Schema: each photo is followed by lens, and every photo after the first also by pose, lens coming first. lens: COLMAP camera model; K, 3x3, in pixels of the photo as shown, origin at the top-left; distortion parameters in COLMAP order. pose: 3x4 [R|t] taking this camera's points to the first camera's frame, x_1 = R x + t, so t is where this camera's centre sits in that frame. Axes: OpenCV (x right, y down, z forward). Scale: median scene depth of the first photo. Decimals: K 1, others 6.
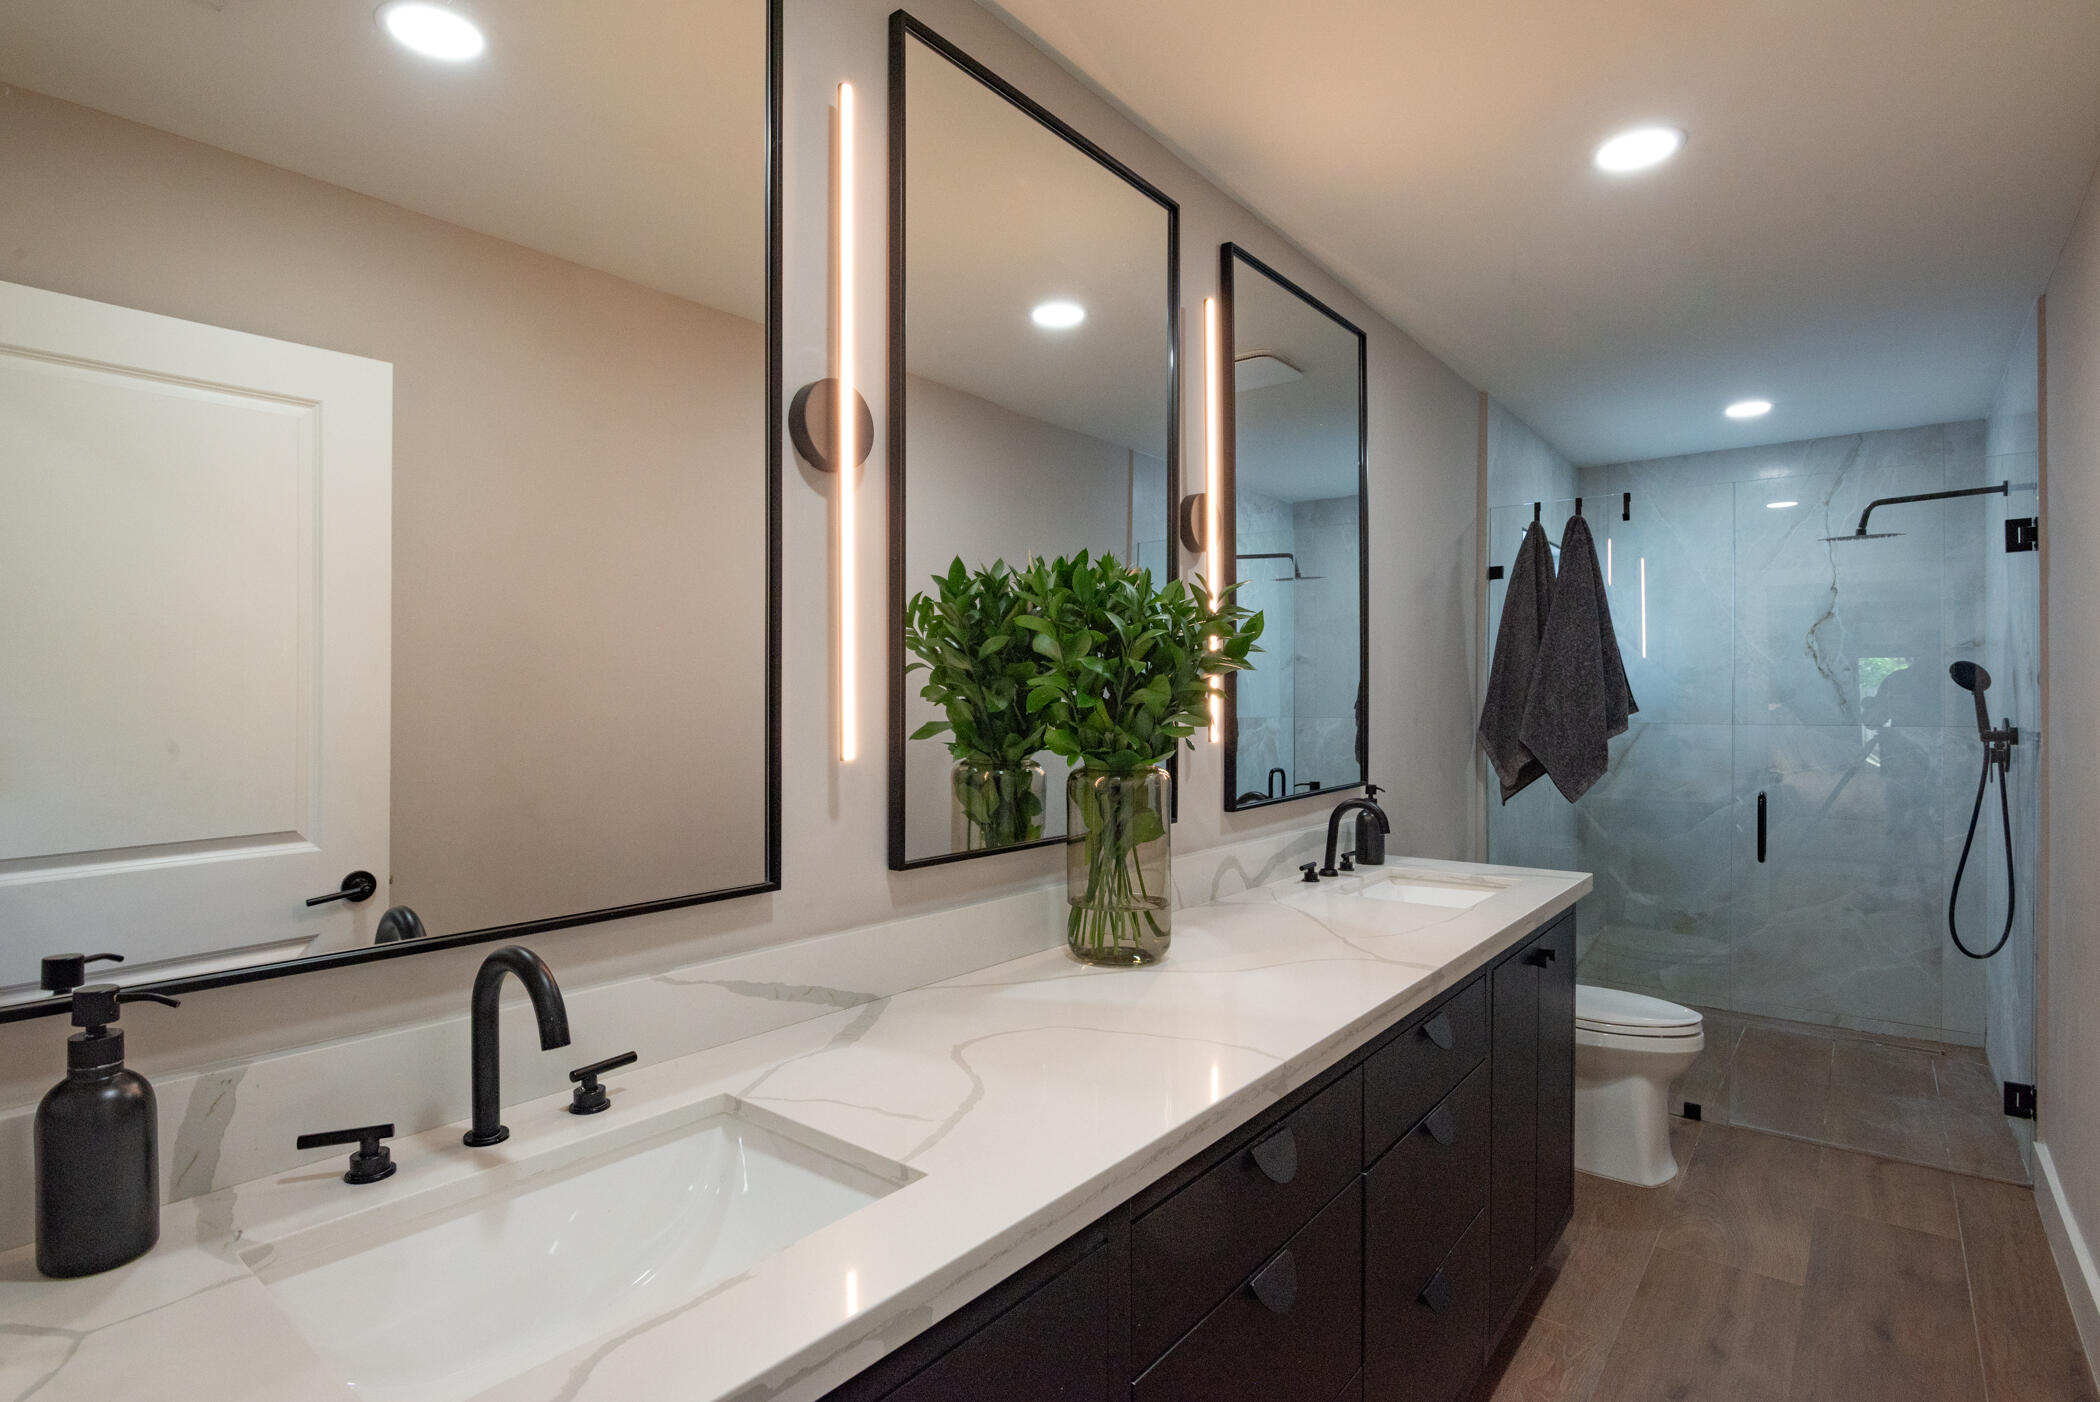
lens RADIAL K [[1025.8, 0, 1053.0], [0, 1025.8, 698.5], [0, 0, 1]] dist [-0.019946, -0.000036]
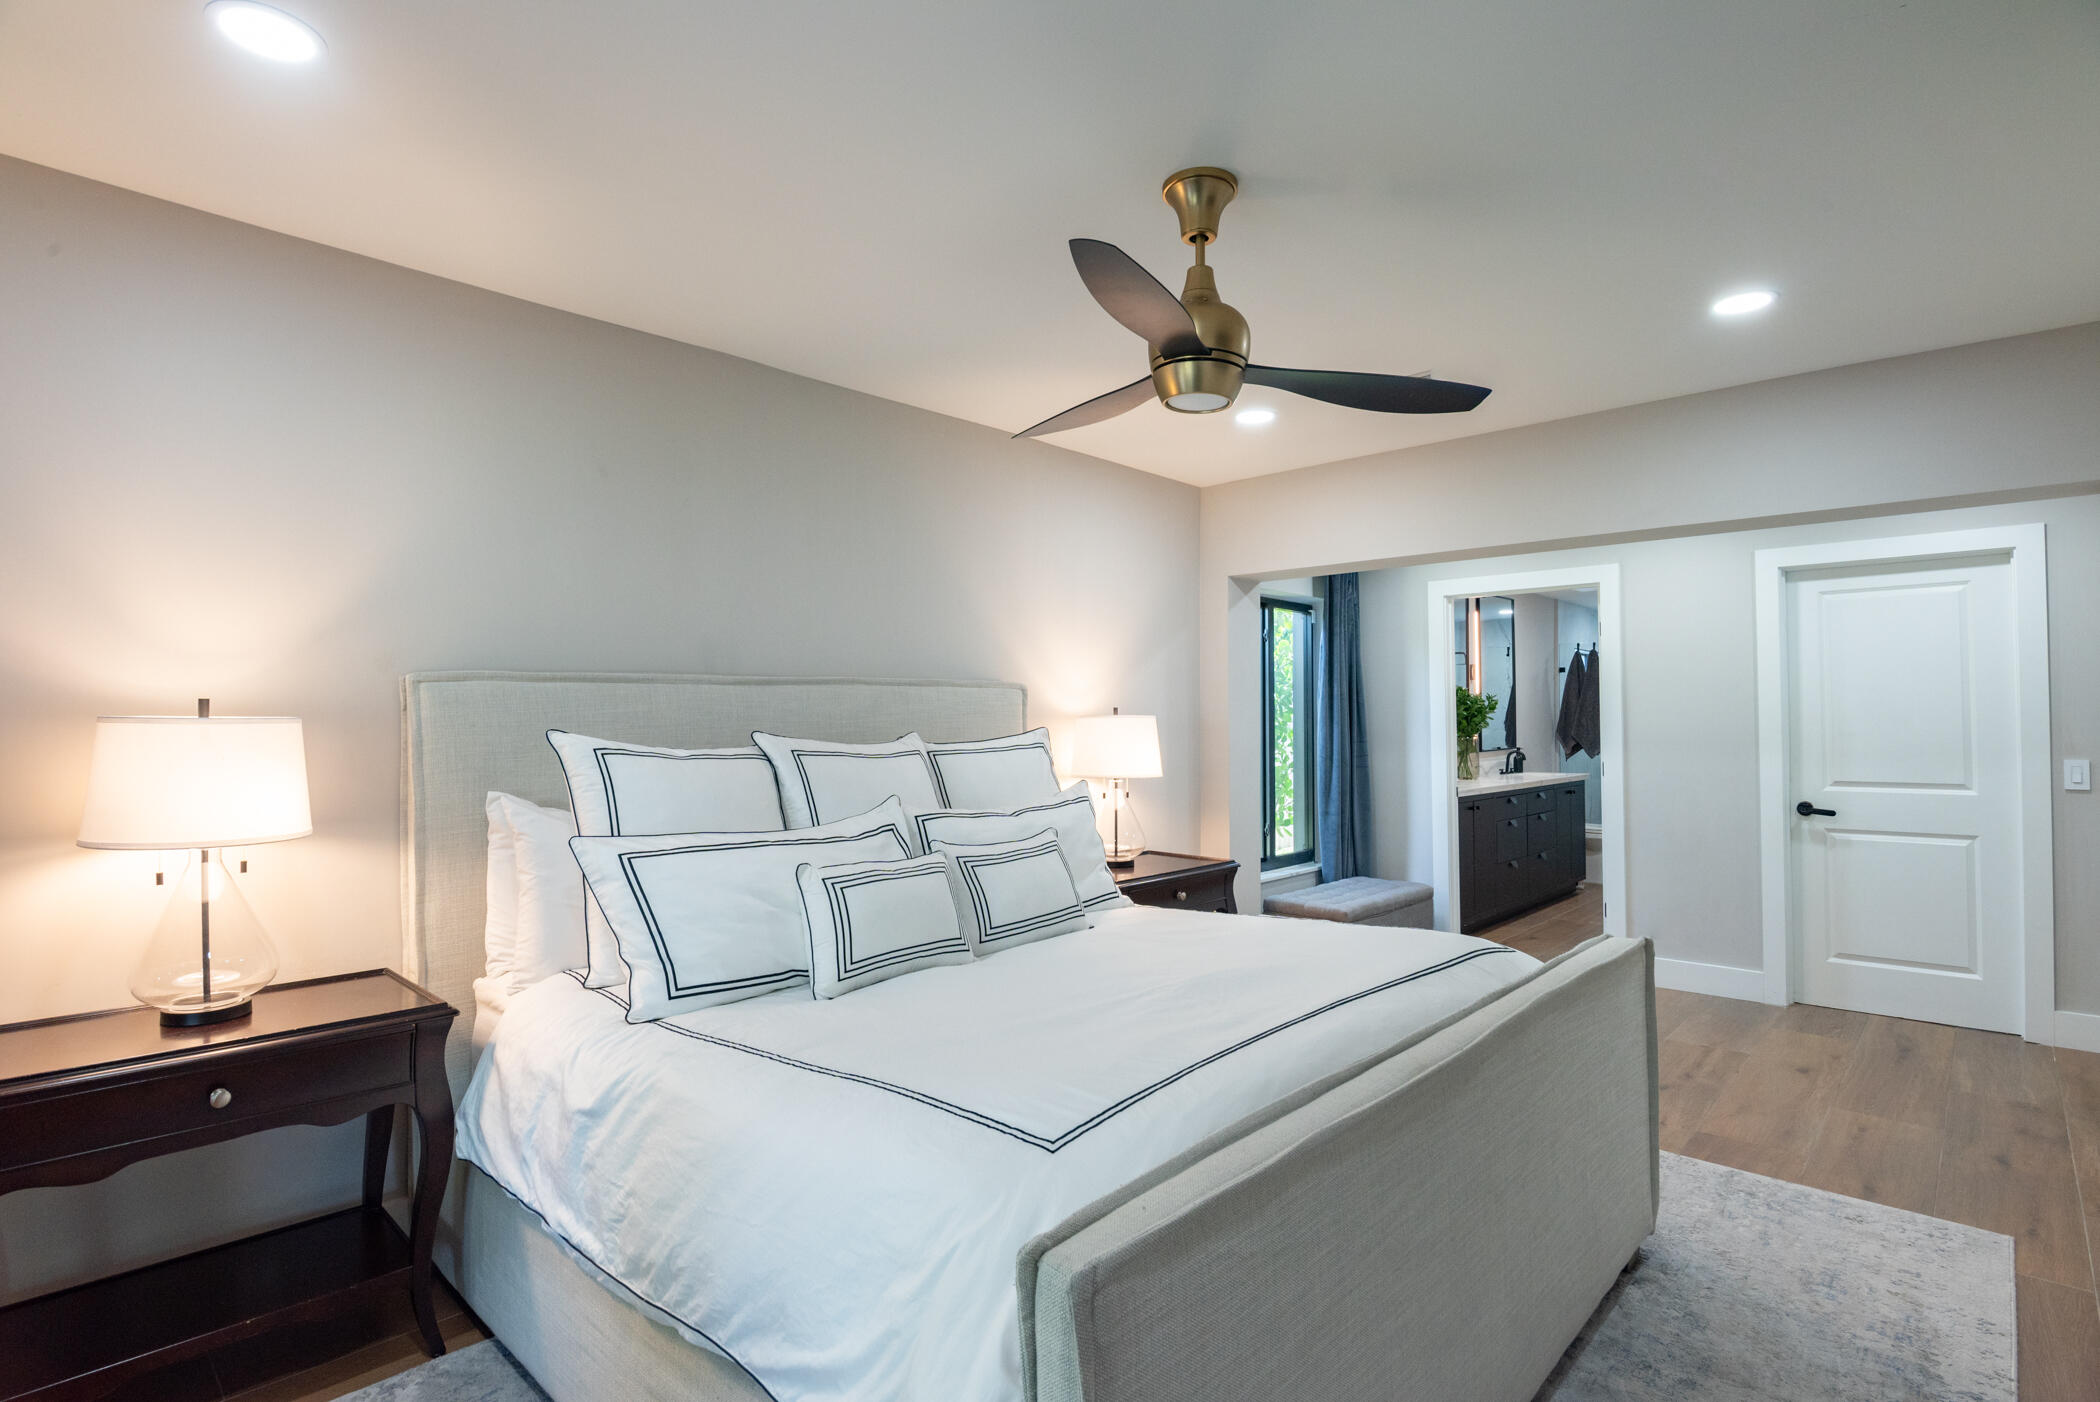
lens RADIAL K [[1025.8, 0, 1053.0], [0, 1025.8, 698.5], [0, 0, 1]] dist [-0.019946, -0.000036]
pose [[0.996884, -0.006632, -0.078600, -0.694655], [0.004780, 0.999707, -0.023732, 0.001763], [0.078734, 0.023282, 0.996624, -1.796118]]
